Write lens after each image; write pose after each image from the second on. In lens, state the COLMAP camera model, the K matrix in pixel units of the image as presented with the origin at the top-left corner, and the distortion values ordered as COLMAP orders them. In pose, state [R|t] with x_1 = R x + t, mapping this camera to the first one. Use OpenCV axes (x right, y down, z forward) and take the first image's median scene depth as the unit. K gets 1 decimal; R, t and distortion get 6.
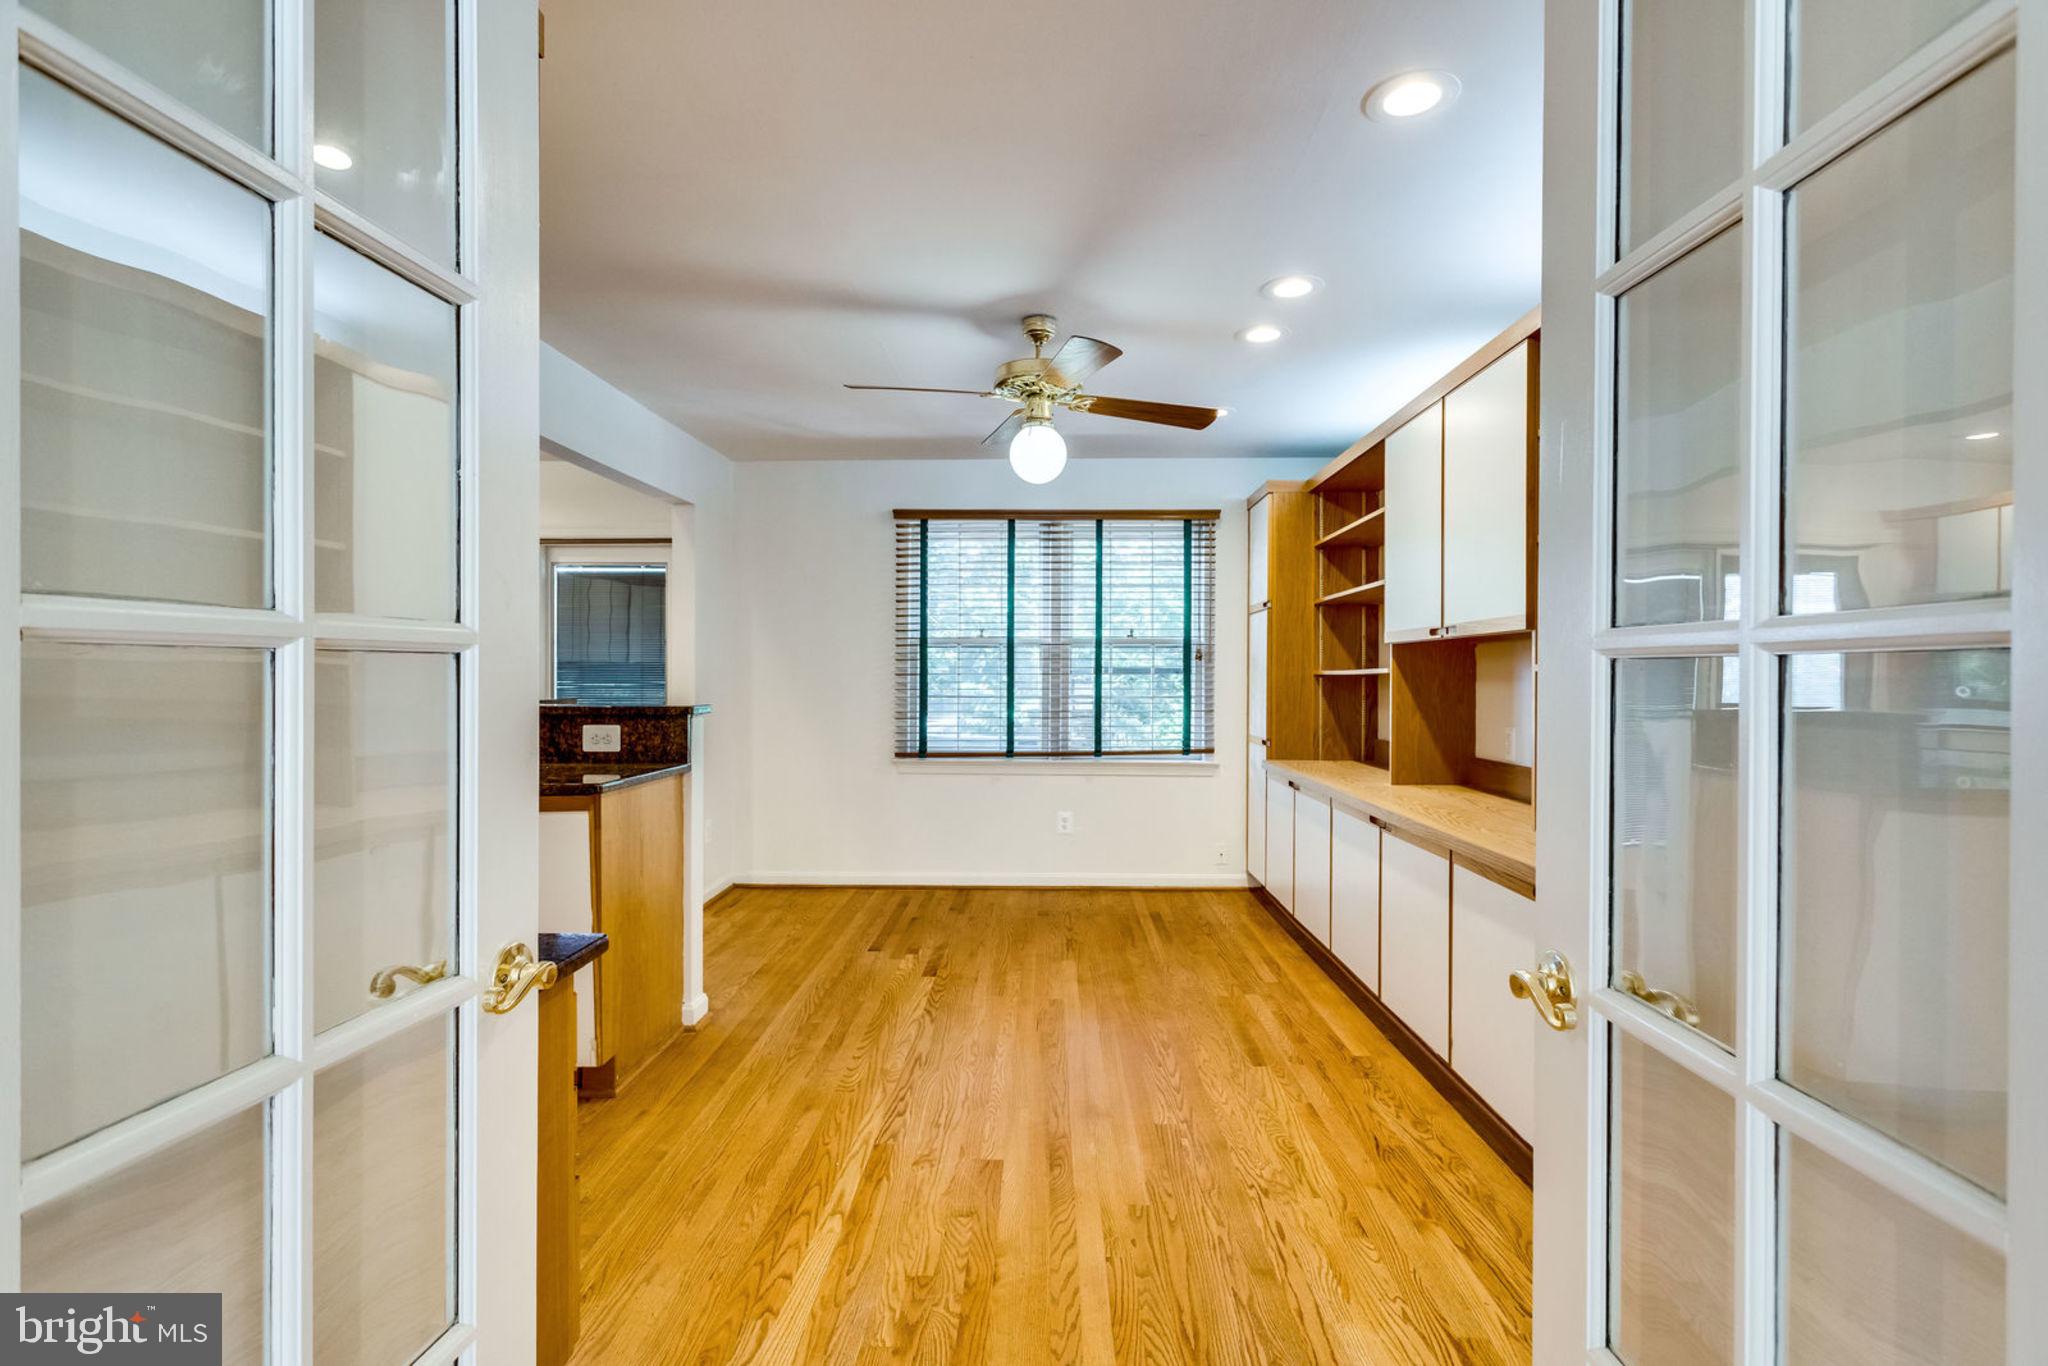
lens RADIAL K [[974.3, 0, 1033.2], [0, 974.3, 691.8], [0, 0, 1]] dist [0.000175, 0.000372]
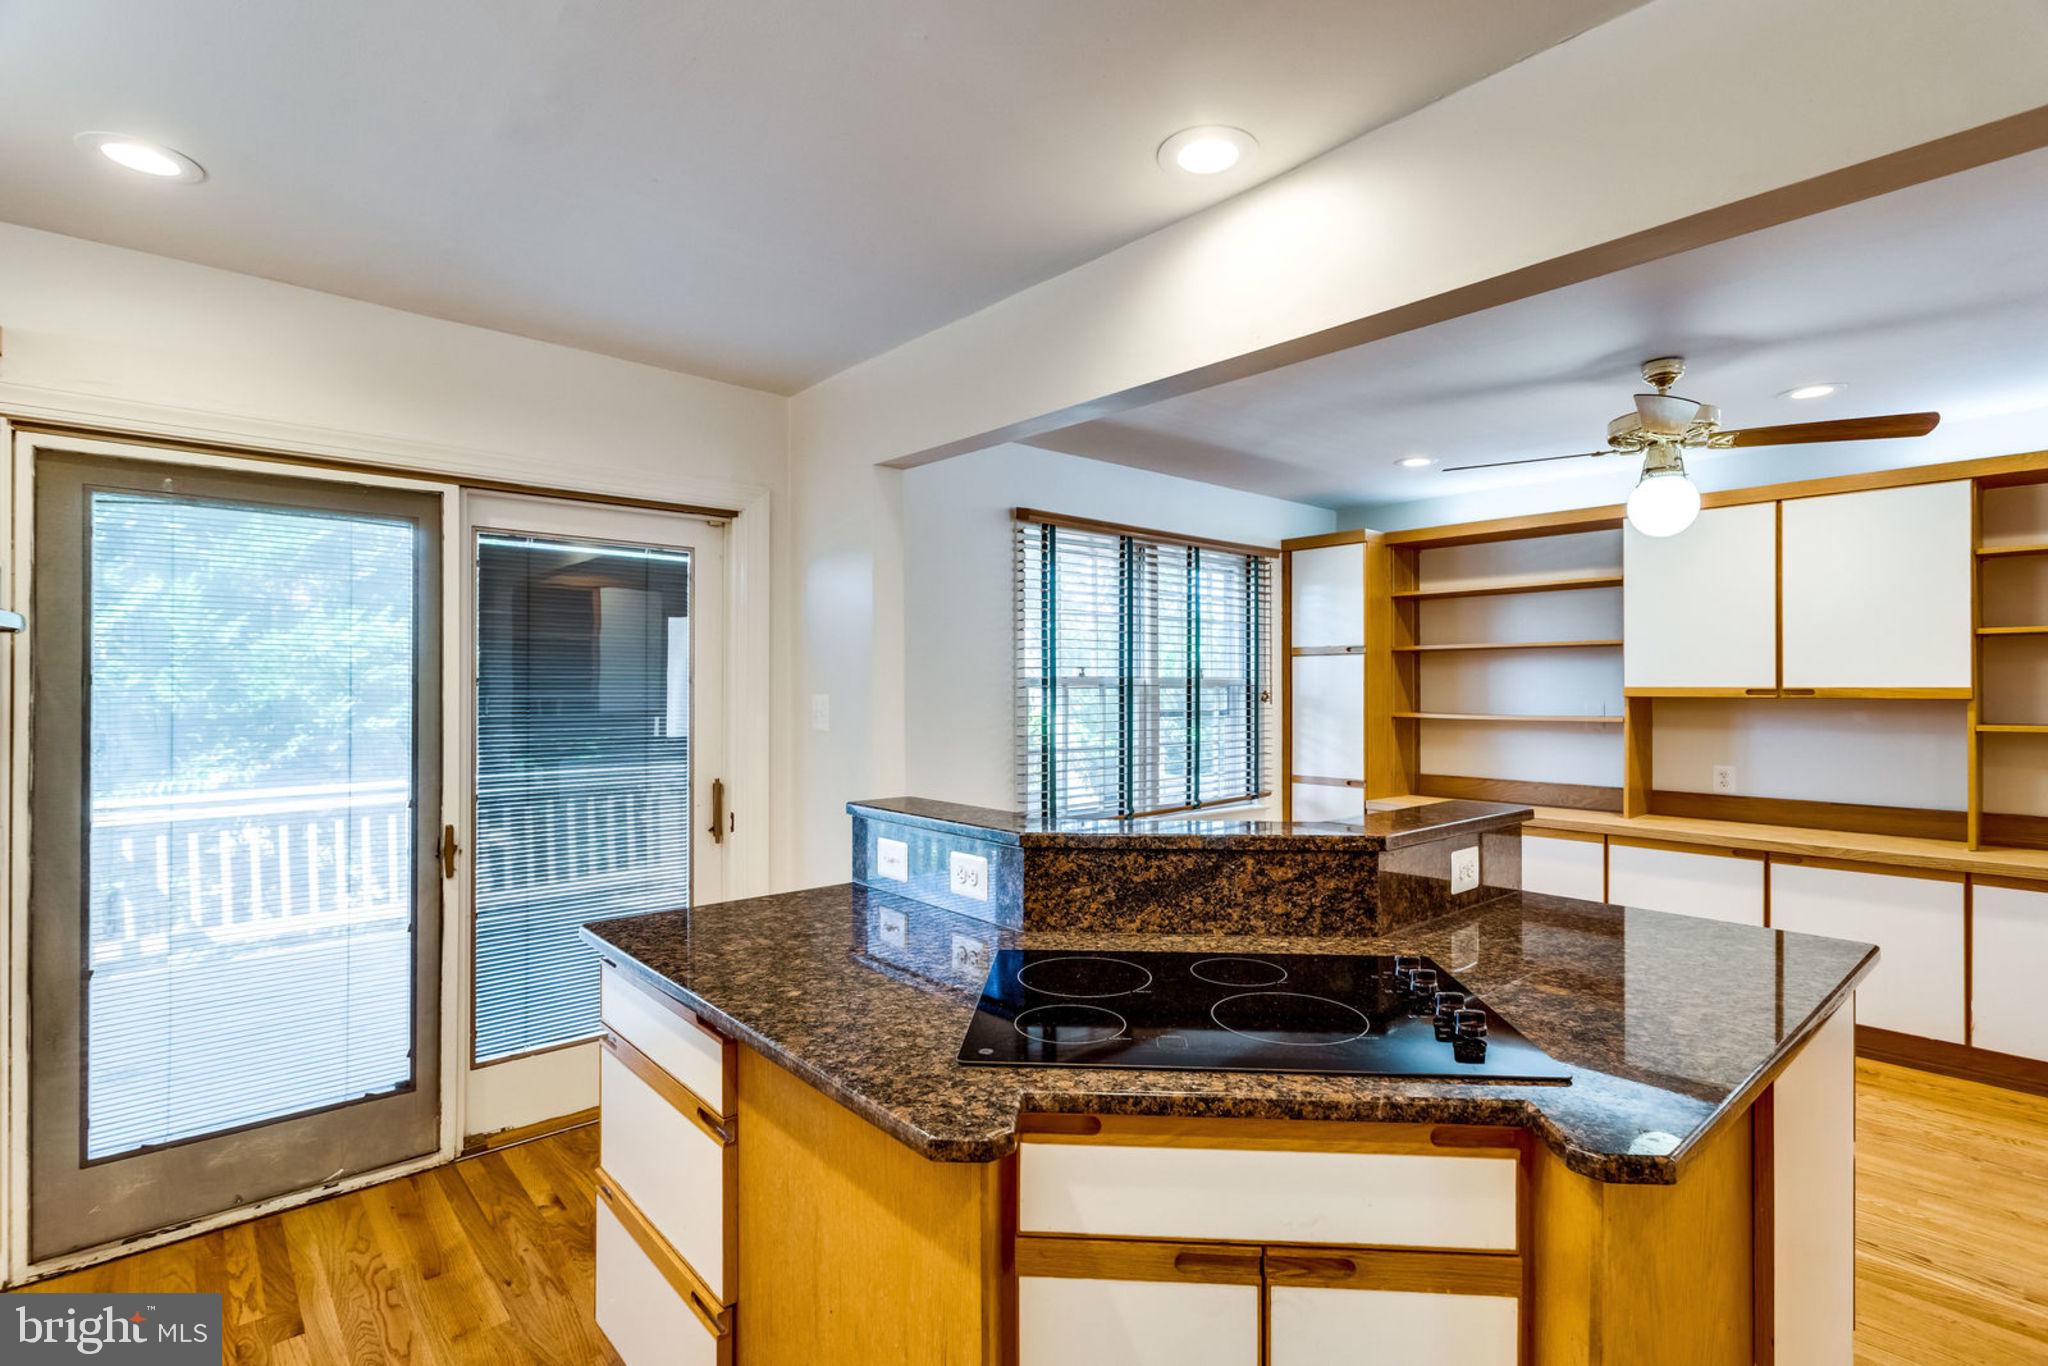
lens RADIAL K [[974.3, 0, 1030.2], [0, 974.3, 684.0], [0, 0, 1]] dist [0.000175, 0.000372]
pose [[0.733776, 0.001464, 0.679390, -0.725079], [0.011634, 0.999824, -0.014720, -0.044259], [-0.679292, 0.018705, 0.733630, 0.494695]]
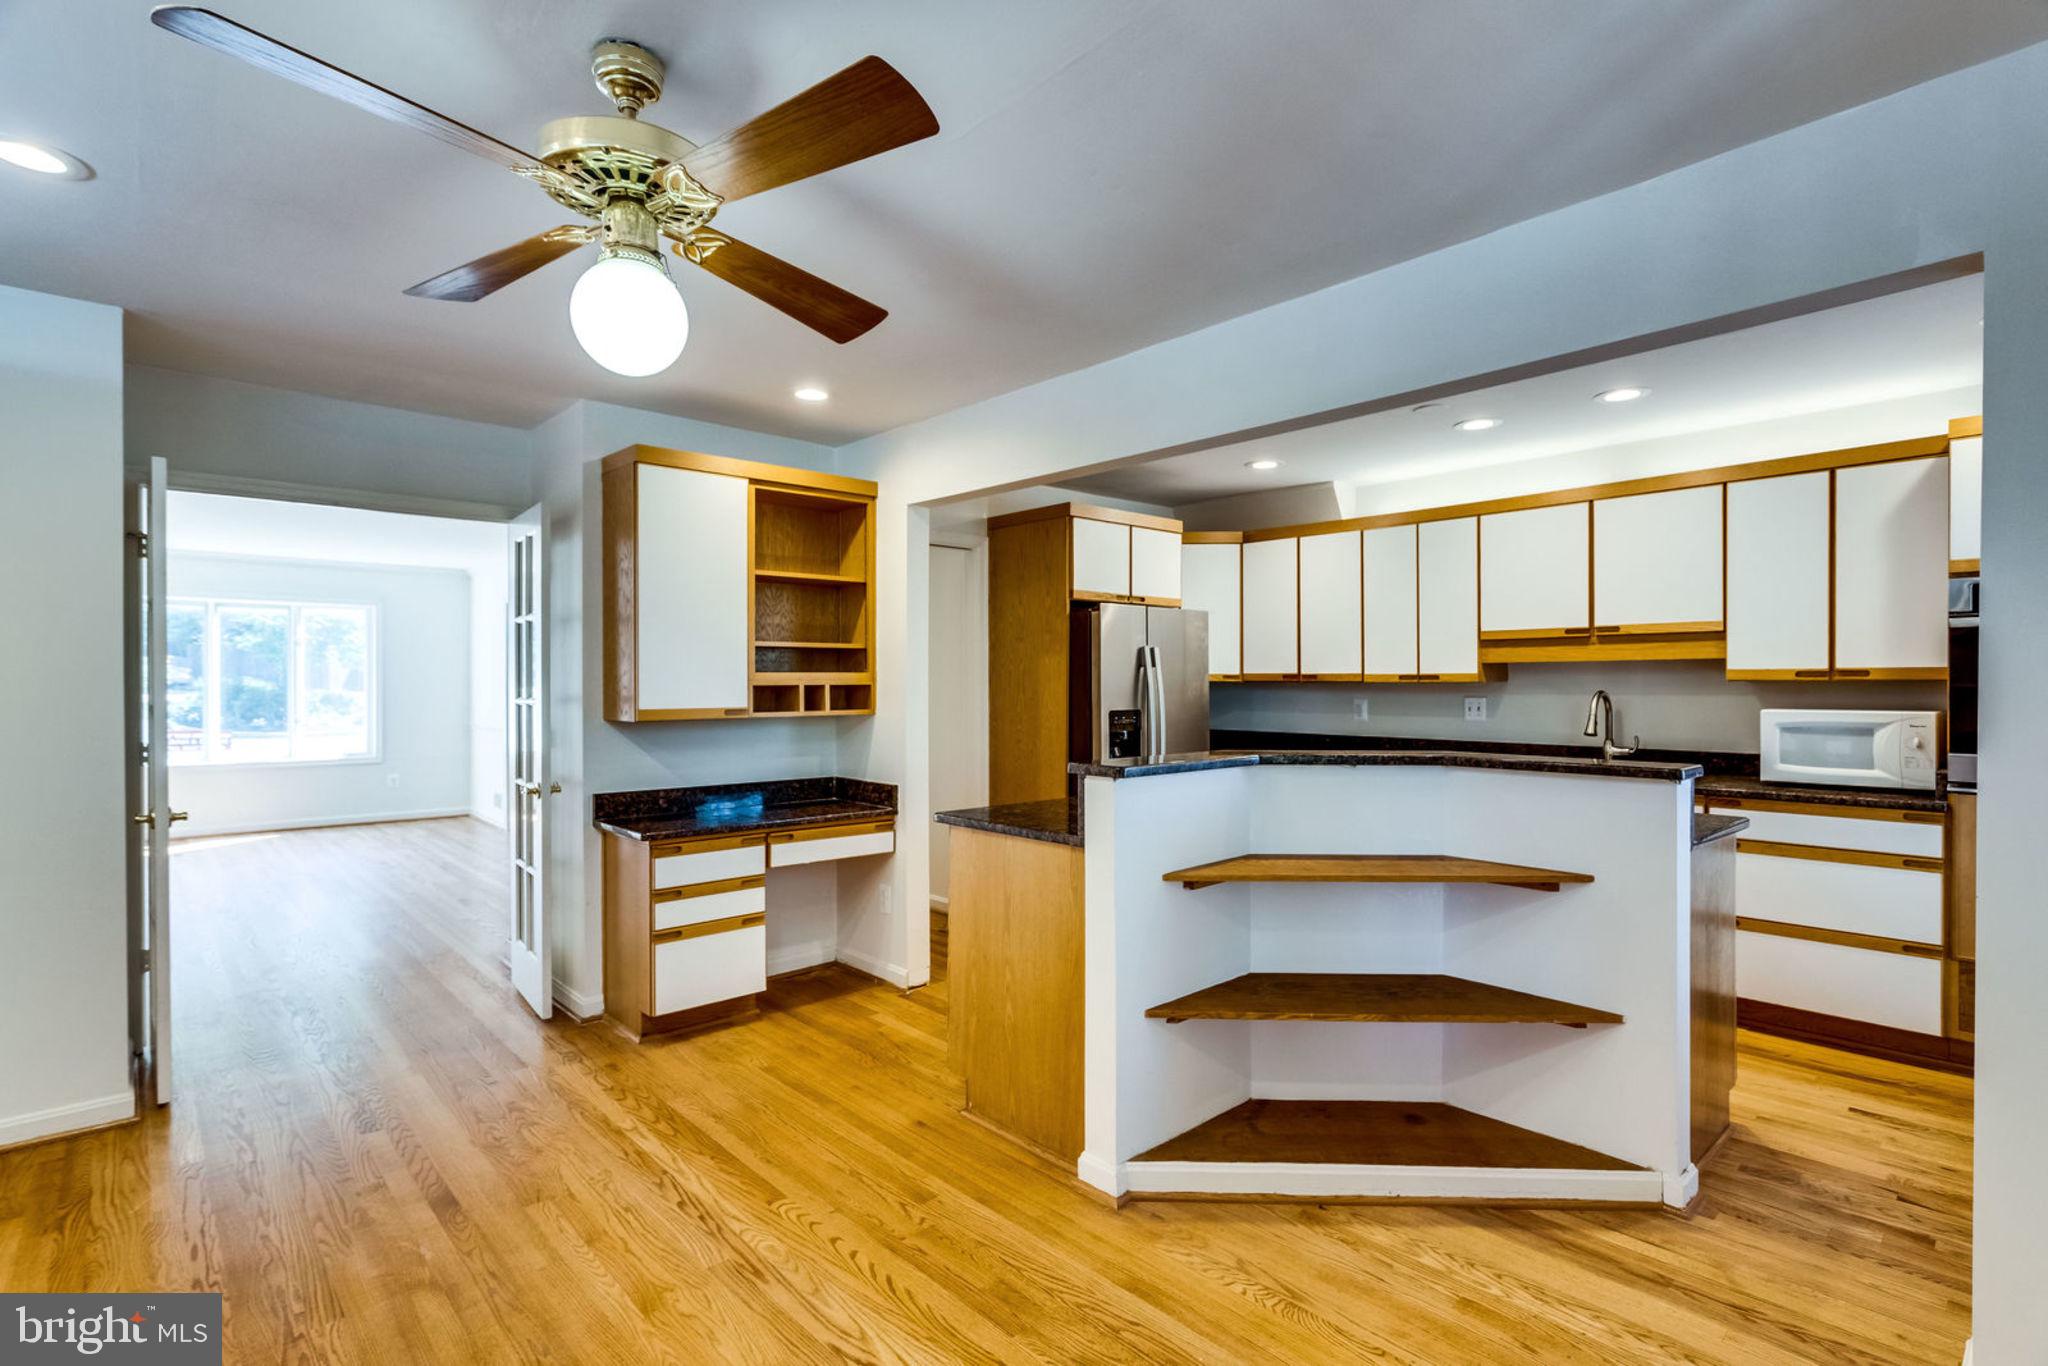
lens RADIAL K [[974.3, 0, 1031.1], [0, 974.3, 684.1], [0, 0, 1]] dist [0.000175, 0.000372]
pose [[-0.720964, 0.000177, -0.692972, 0.142793], [-0.011439, 0.999861, 0.012157, -0.038472], [0.692878, 0.016692, -0.720862, 1.026415]]
